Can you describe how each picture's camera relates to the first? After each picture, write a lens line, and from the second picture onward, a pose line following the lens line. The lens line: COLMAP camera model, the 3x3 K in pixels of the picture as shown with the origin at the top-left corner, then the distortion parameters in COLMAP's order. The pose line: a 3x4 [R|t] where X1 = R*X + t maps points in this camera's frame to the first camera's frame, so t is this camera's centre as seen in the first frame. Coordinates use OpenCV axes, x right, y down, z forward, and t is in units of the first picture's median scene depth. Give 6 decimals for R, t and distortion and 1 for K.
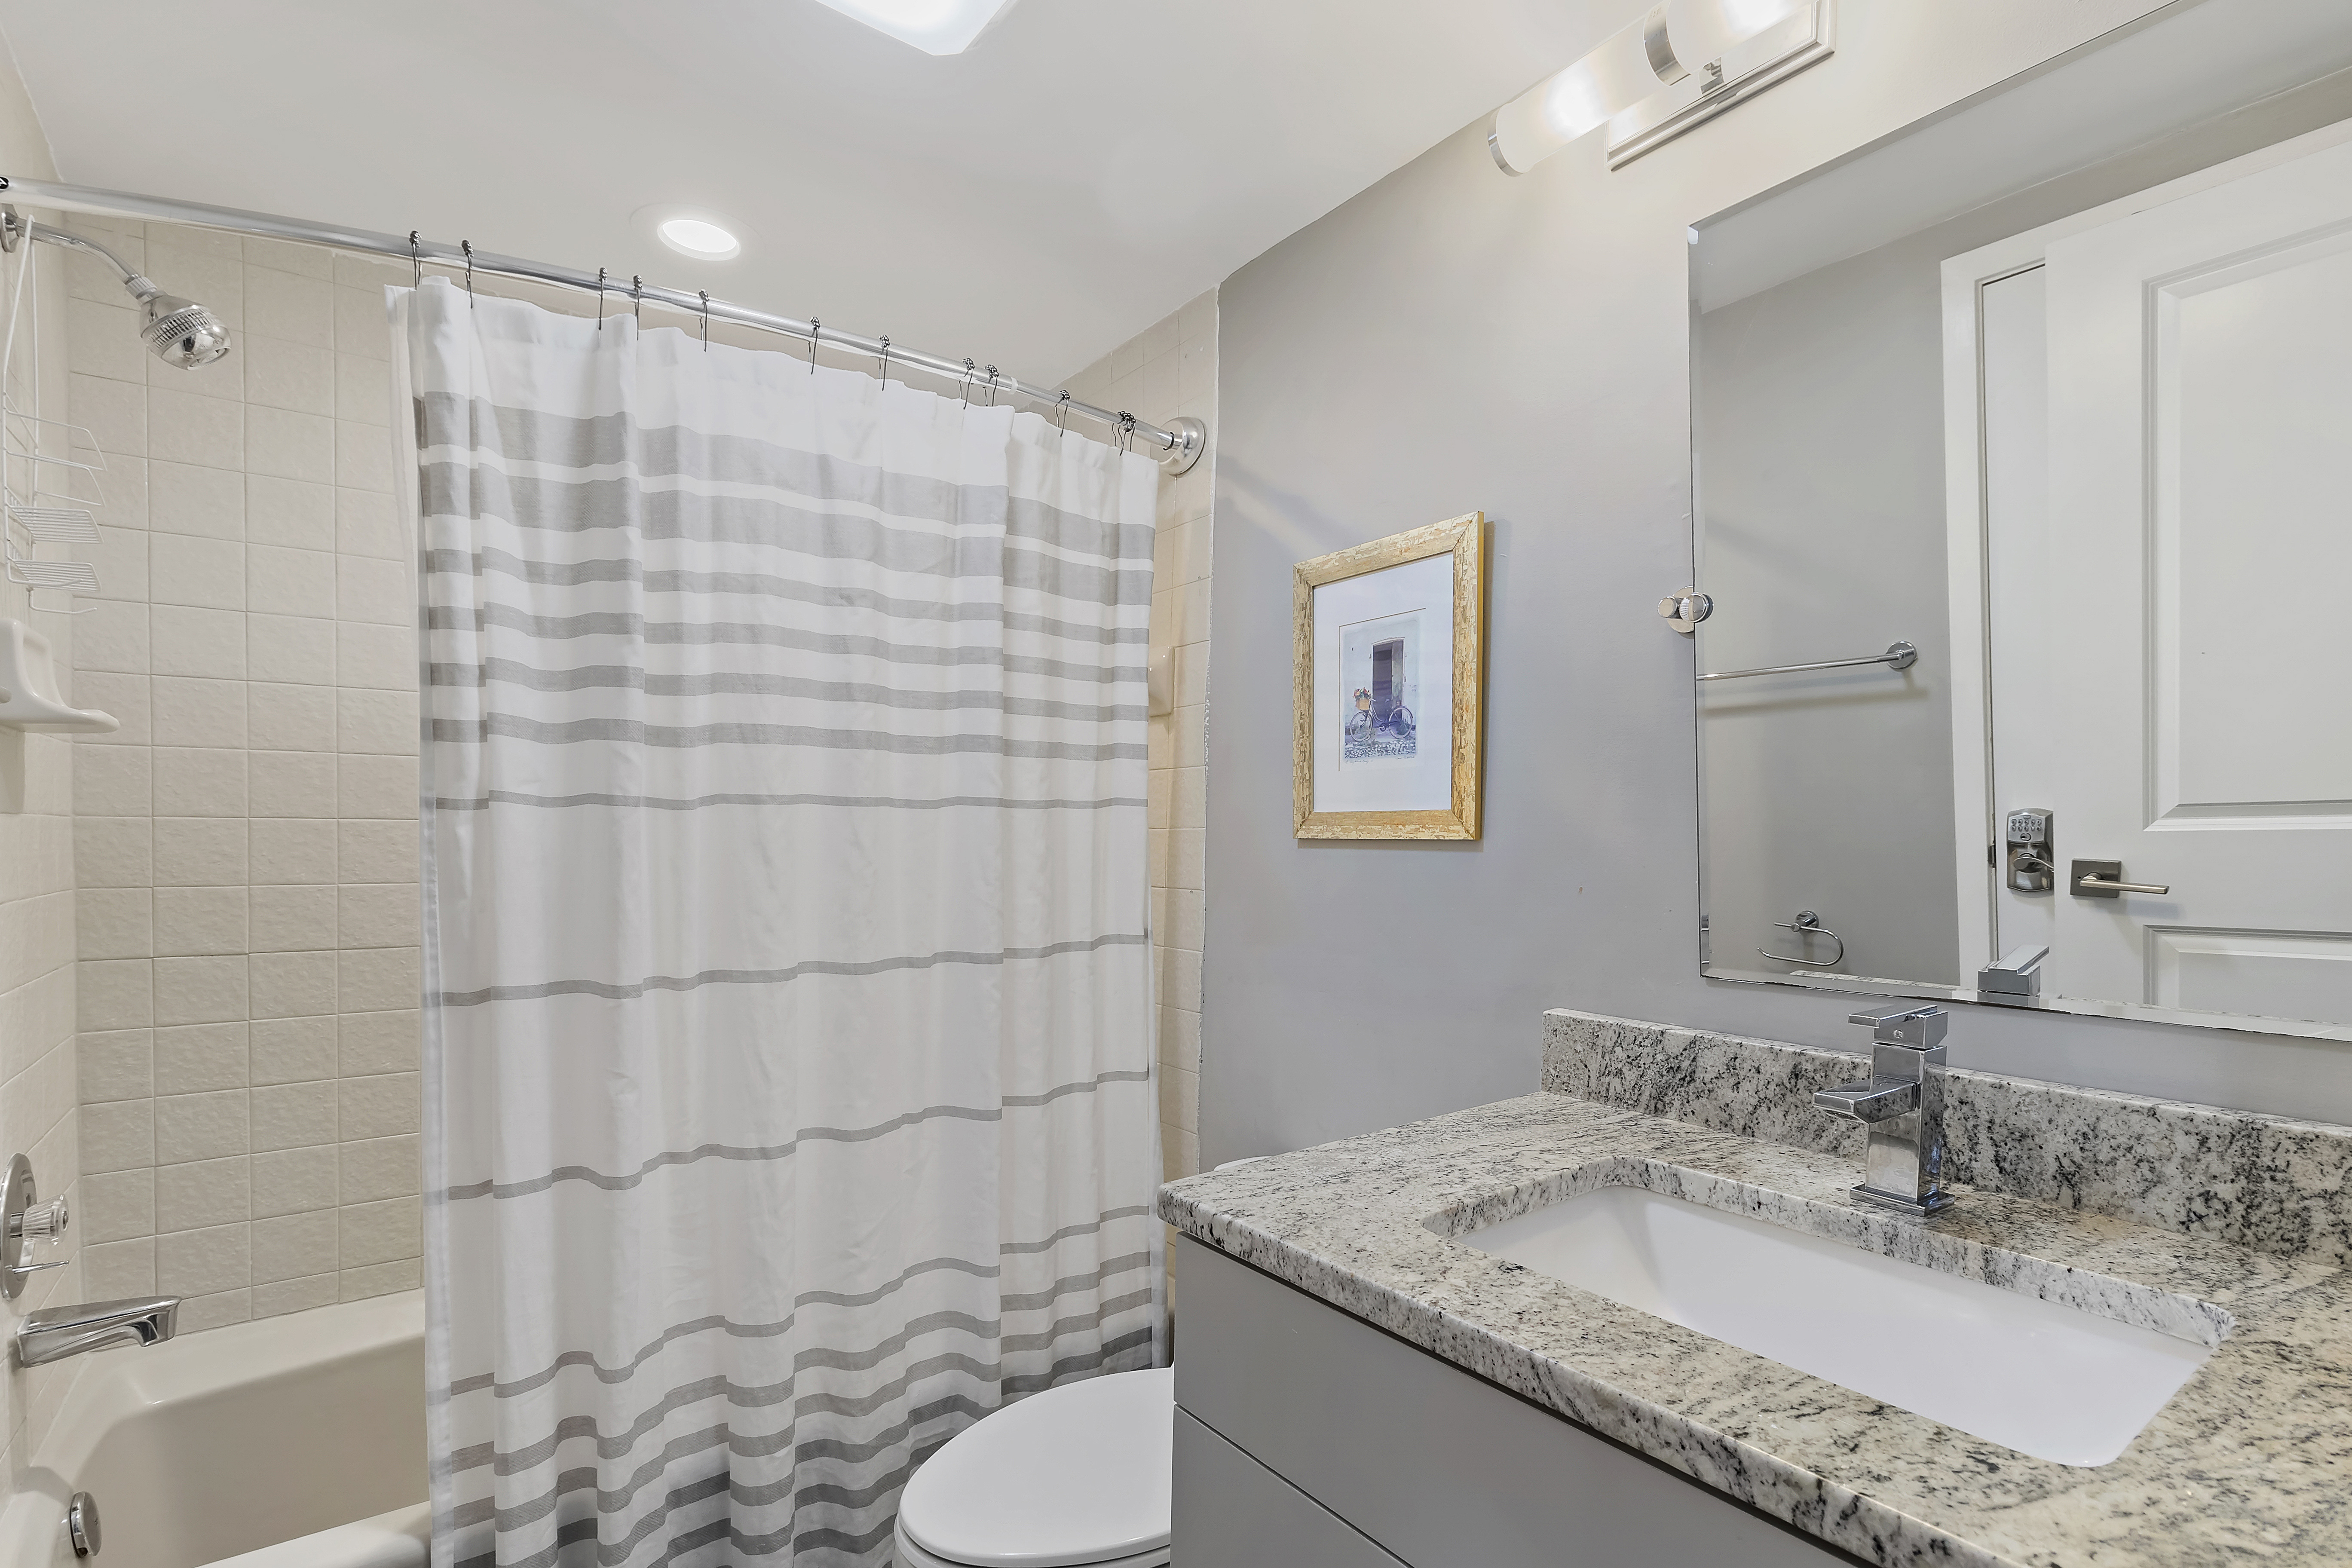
lens RADIAL K [[1080.4, 0, 1239.4], [0, 1080.4, 836.8], [0, 0, 1]] dist [0.002770, -0.000491]
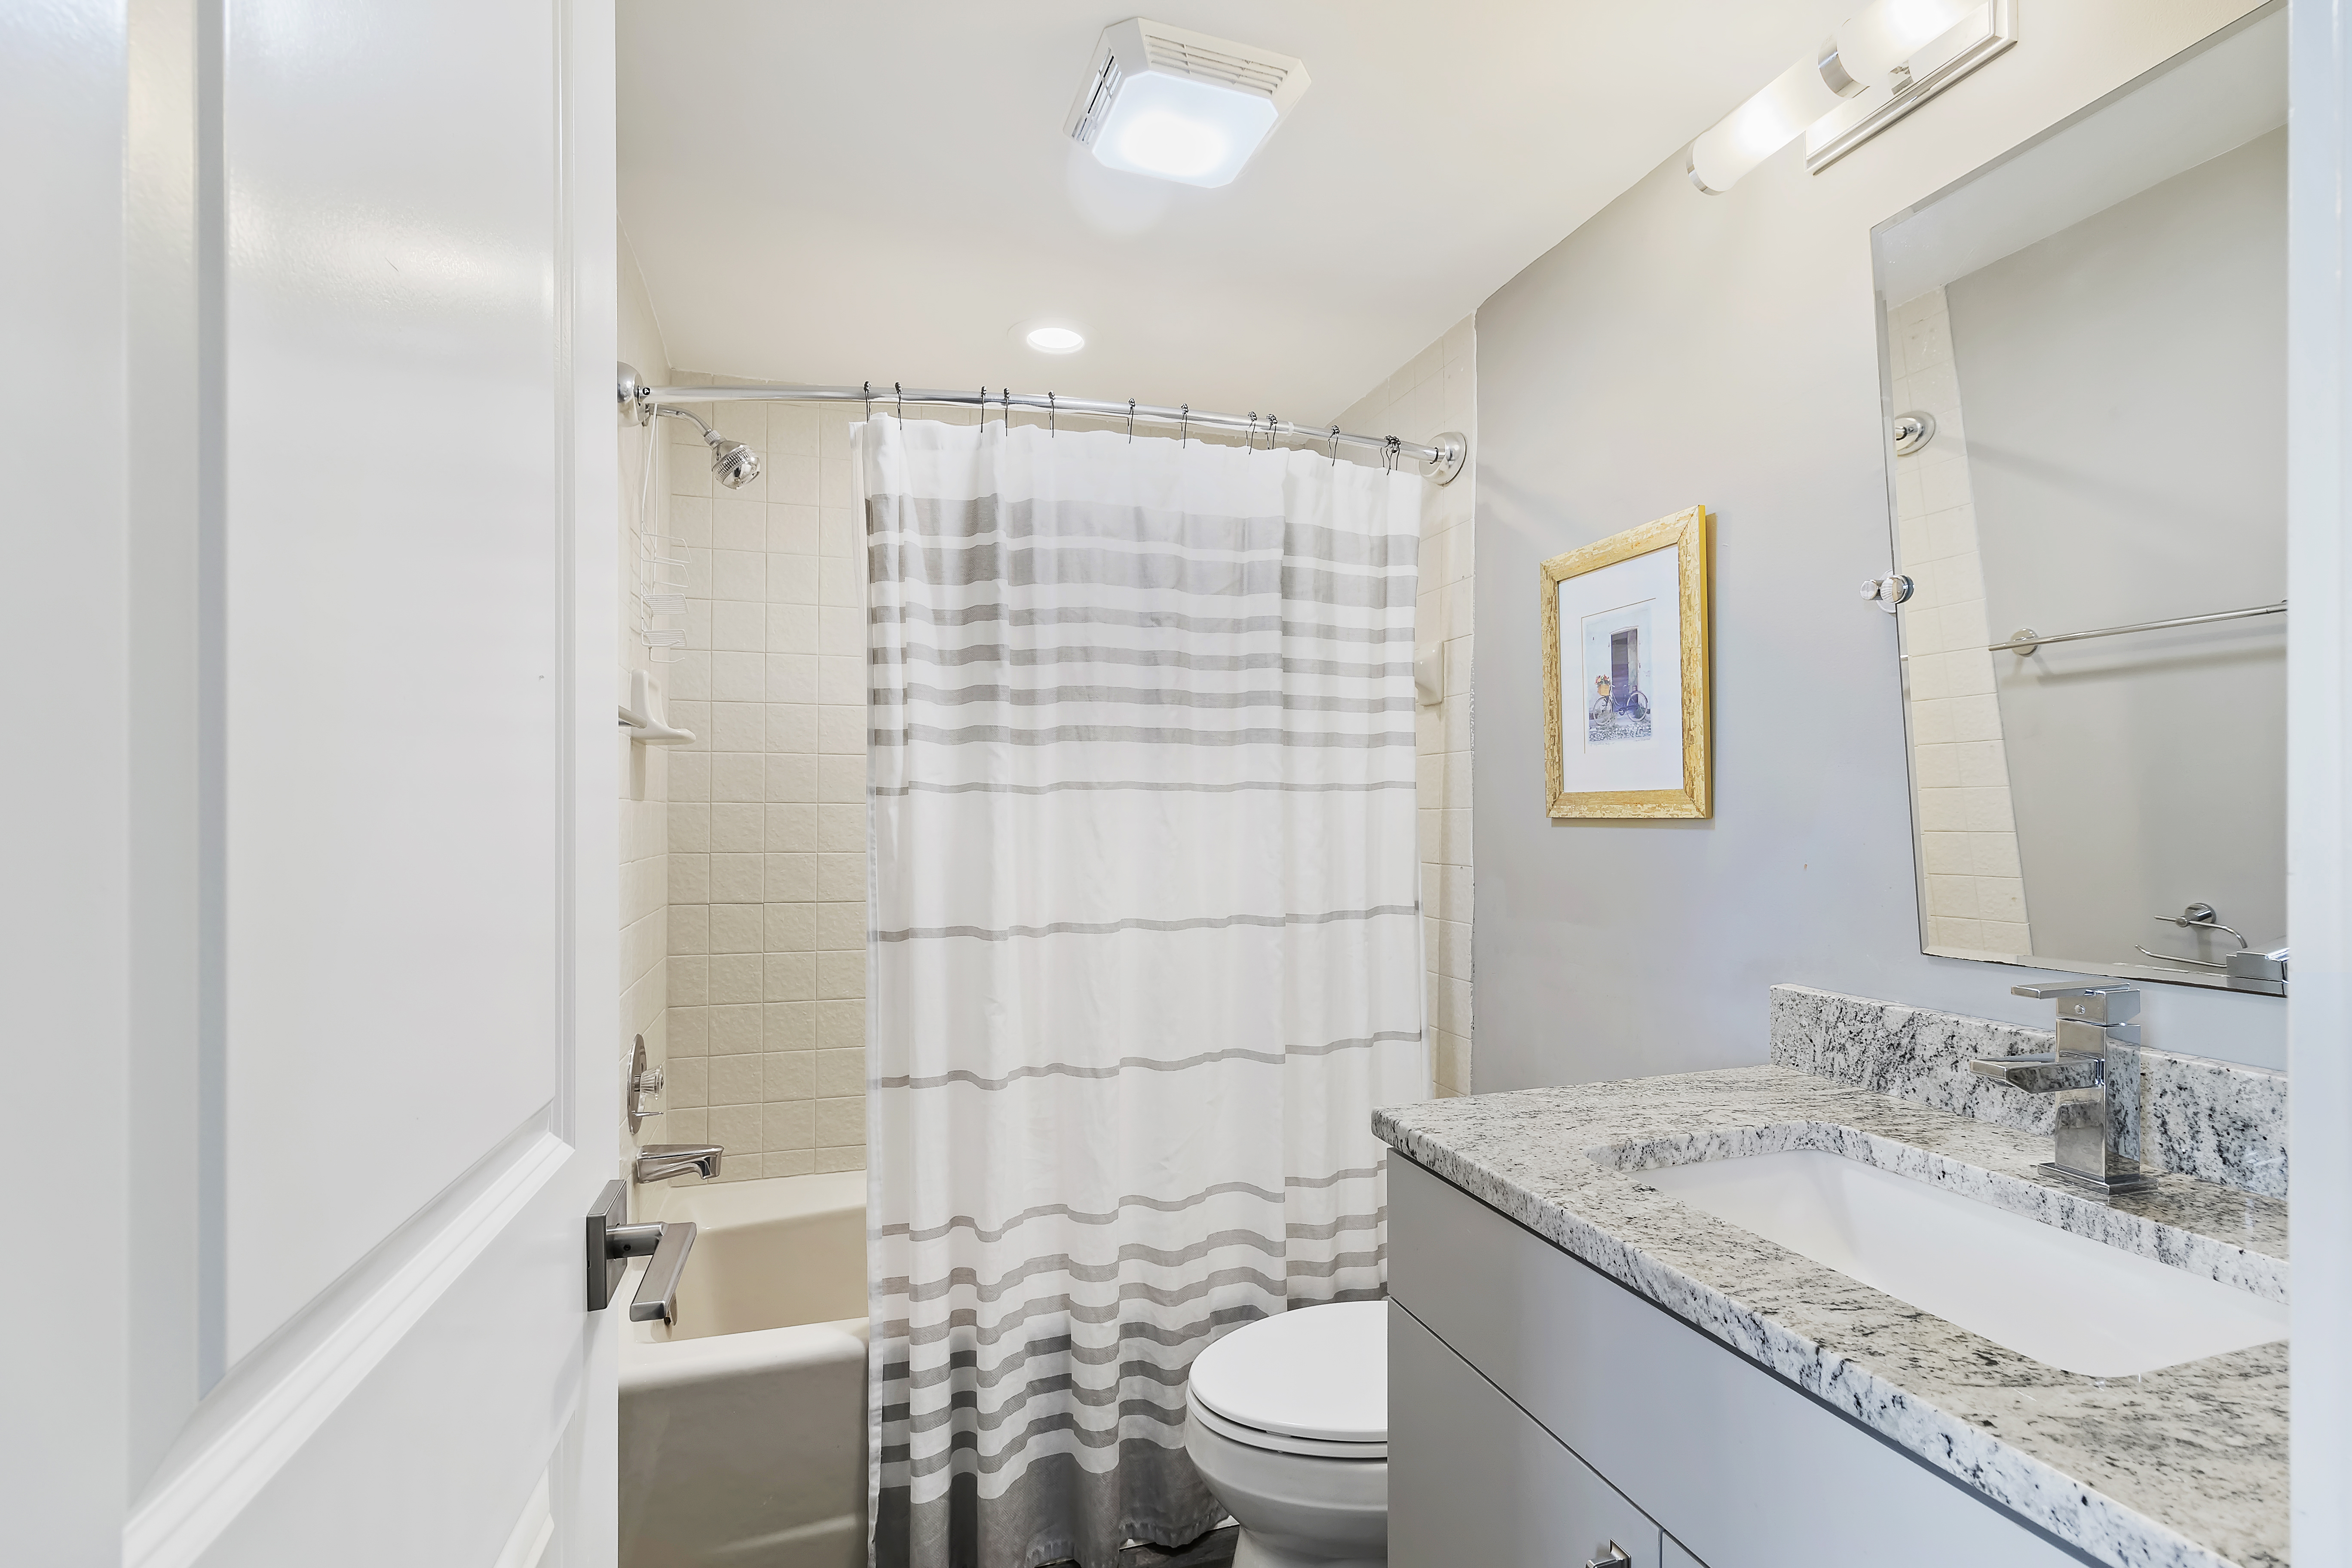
lens RADIAL K [[1080.4, 0, 1176.4], [0, 1080.4, 791.9], [0, 0, 1]] dist [0.002770, -0.000491]
pose [[0.930888, -0.007944, -0.365219, 0.106111], [-0.001621, 0.999664, -0.025876, 0.004712], [0.365302, 0.024680, 0.930562, -0.128197]]
